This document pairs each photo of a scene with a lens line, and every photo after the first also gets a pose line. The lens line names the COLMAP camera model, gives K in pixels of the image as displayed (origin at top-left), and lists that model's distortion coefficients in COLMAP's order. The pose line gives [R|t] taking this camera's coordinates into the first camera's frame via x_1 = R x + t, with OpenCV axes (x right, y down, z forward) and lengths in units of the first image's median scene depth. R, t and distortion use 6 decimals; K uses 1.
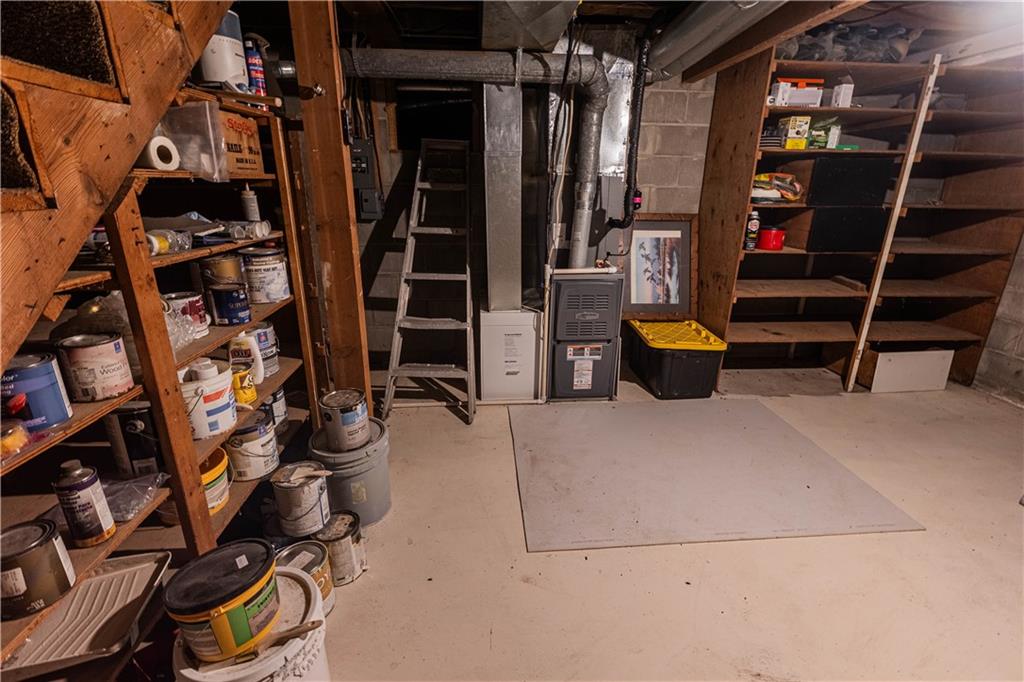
lens RADIAL K [[450.4, 0, 508.4], [0, 450.4, 337.3], [0, 0, 1]] dist [-0.007384, -0.000091]
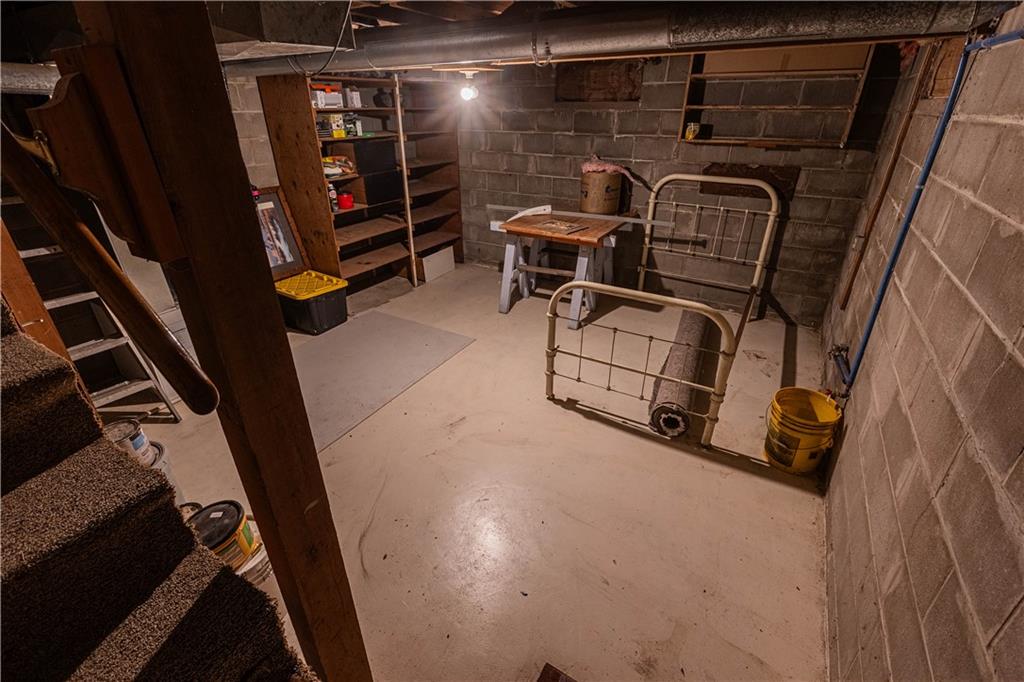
lens RADIAL K [[450.4, 0, 508.4], [0, 450.4, 337.3], [0, 0, 1]] dist [-0.007384, -0.000091]
pose [[0.562316, -0.384269, 0.732214, -0.318827], [0.265993, 0.922463, 0.279838, -0.077835], [-0.782974, 0.037407, 0.620929, -0.261590]]
